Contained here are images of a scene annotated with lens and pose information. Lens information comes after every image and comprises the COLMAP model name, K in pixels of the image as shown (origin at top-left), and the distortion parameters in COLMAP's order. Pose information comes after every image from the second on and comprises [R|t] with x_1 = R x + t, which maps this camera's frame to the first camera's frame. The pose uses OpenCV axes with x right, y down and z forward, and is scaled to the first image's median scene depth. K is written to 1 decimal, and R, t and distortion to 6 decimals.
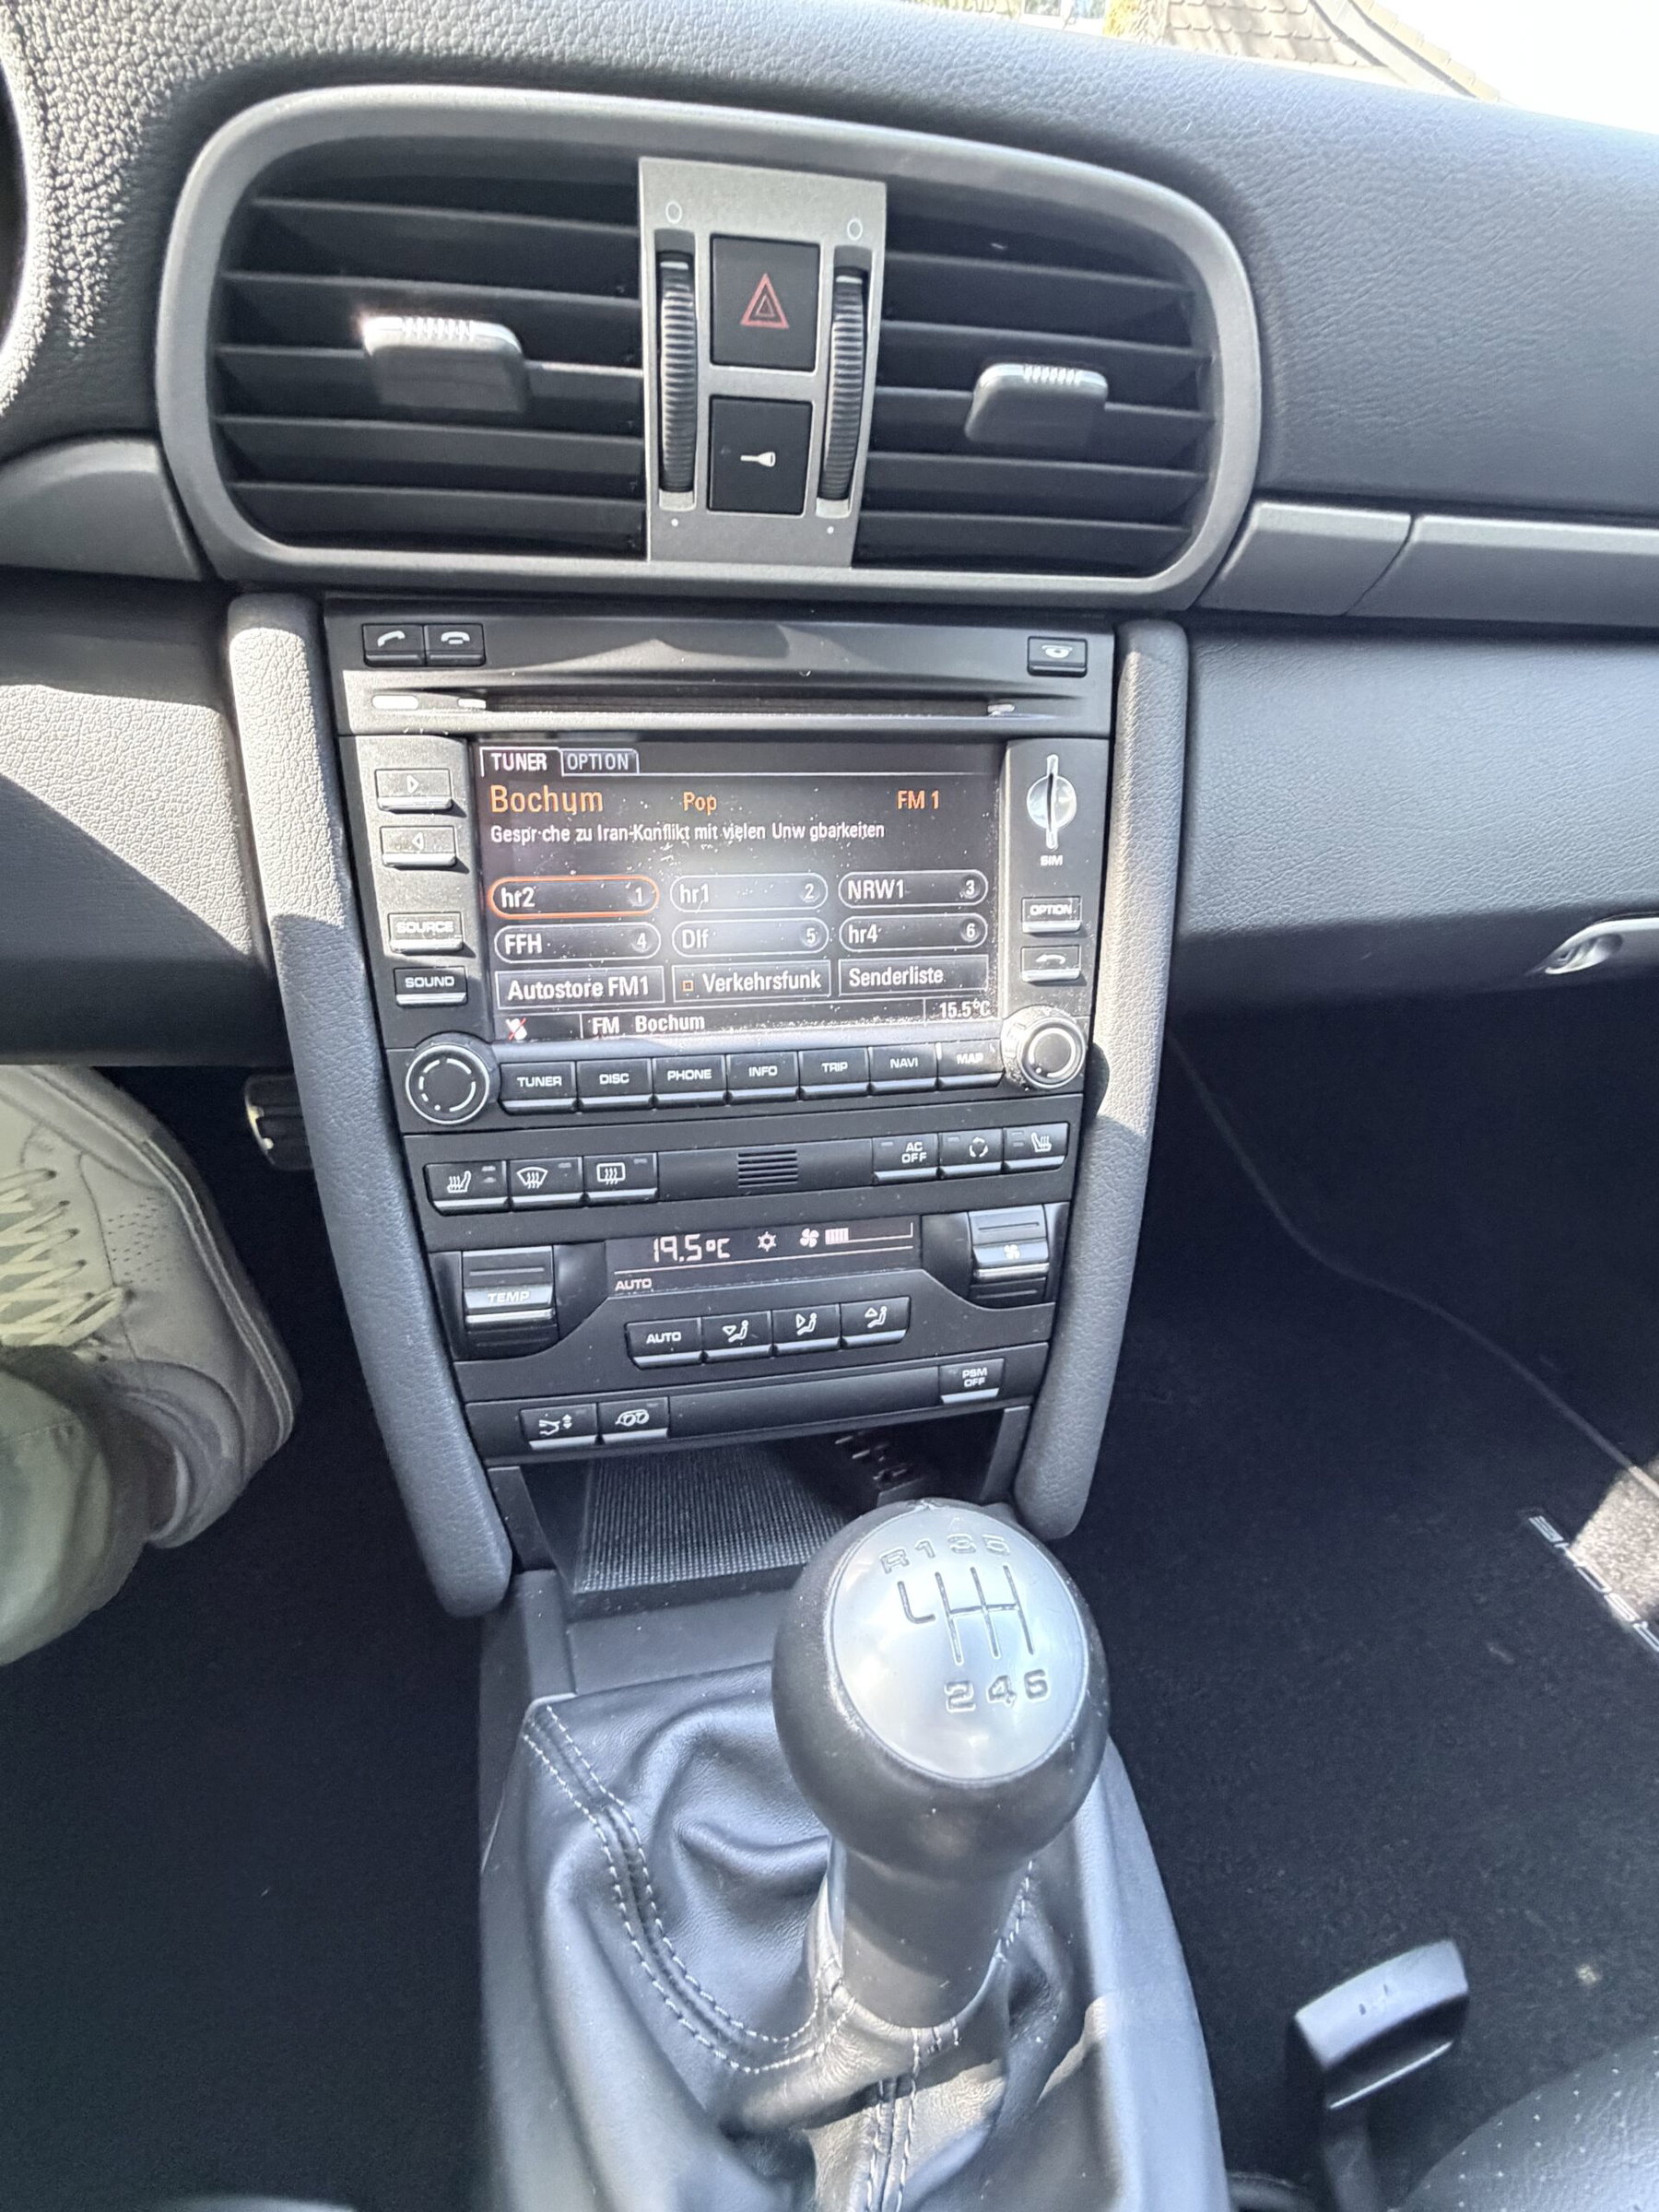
lens RADIAL K [[1056.6, 0, 833.9], [0, 1056.6, 1093.0], [0, 0, 1]] dist [0.003638, 0.000180]
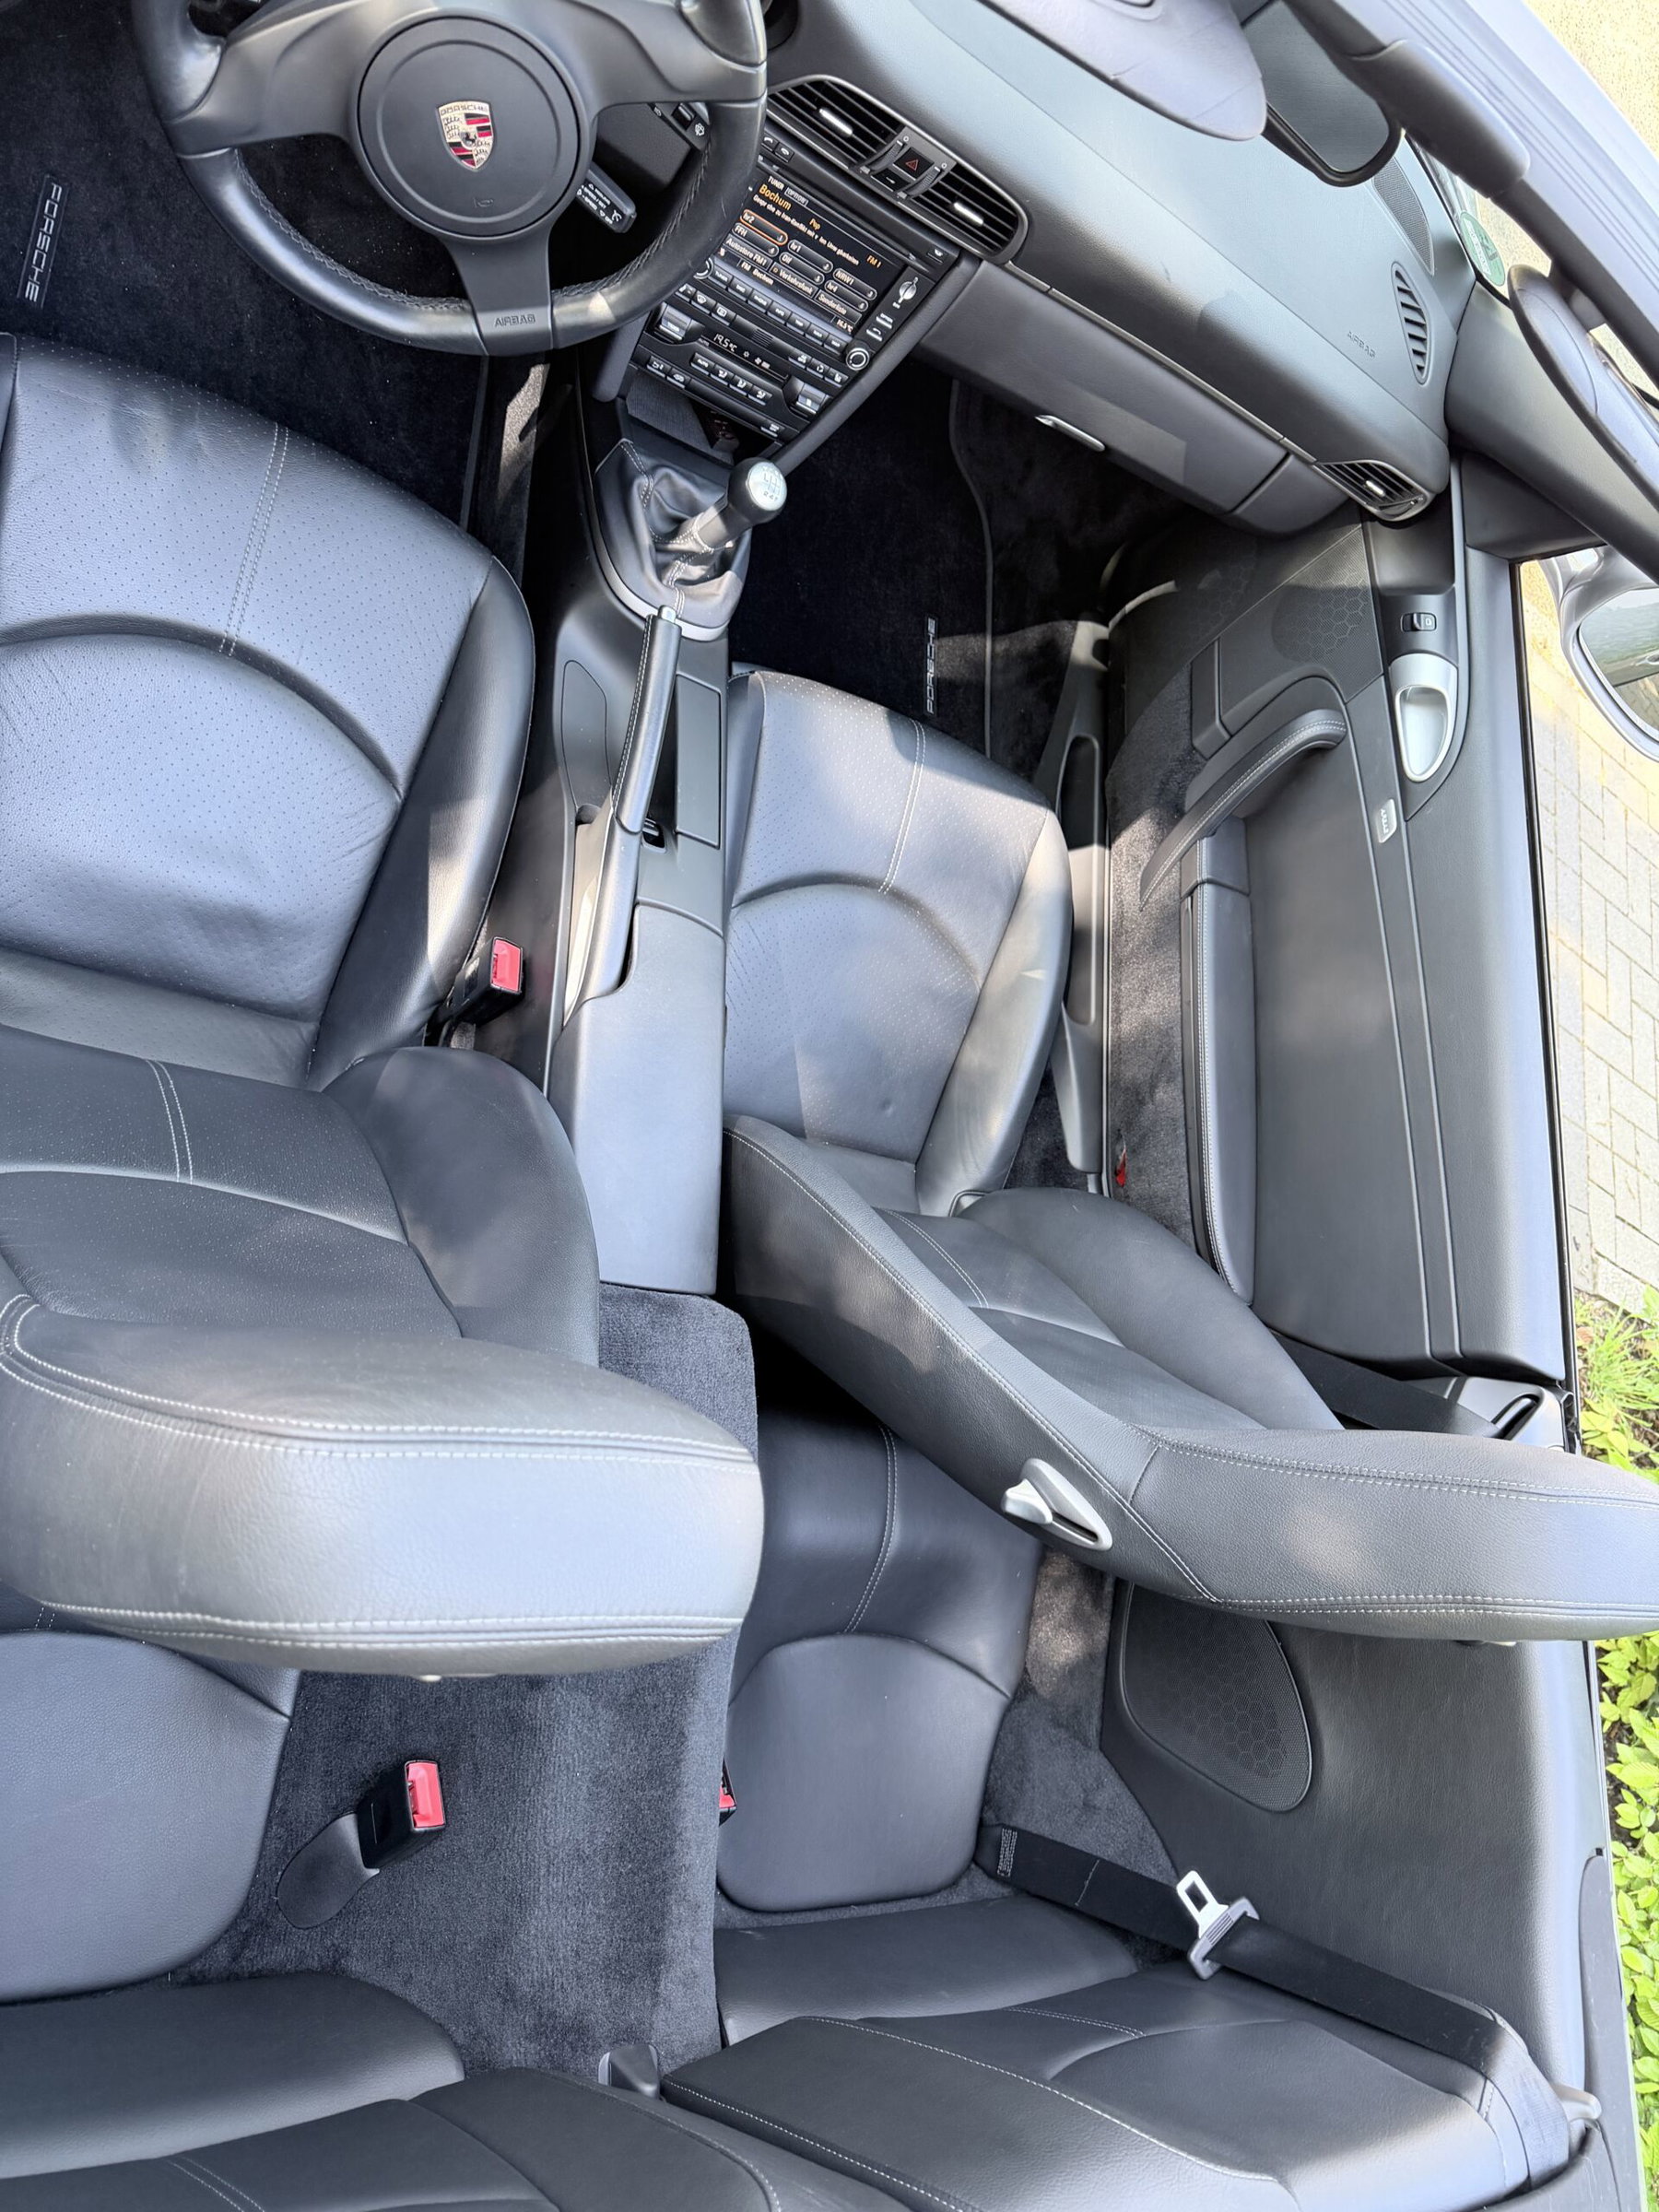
lens RADIAL K [[1571.3, 0, 824.6], [0, 1571.3, 1070.9], [0, 0, 1]] dist [0.036407, -0.035902]
pose [[0.797322, 0.381289, 0.467863, -1.233002], [-0.596802, 0.613687, 0.516928, -1.085632], [-0.090022, -0.691380, 0.716861, -3.728492]]
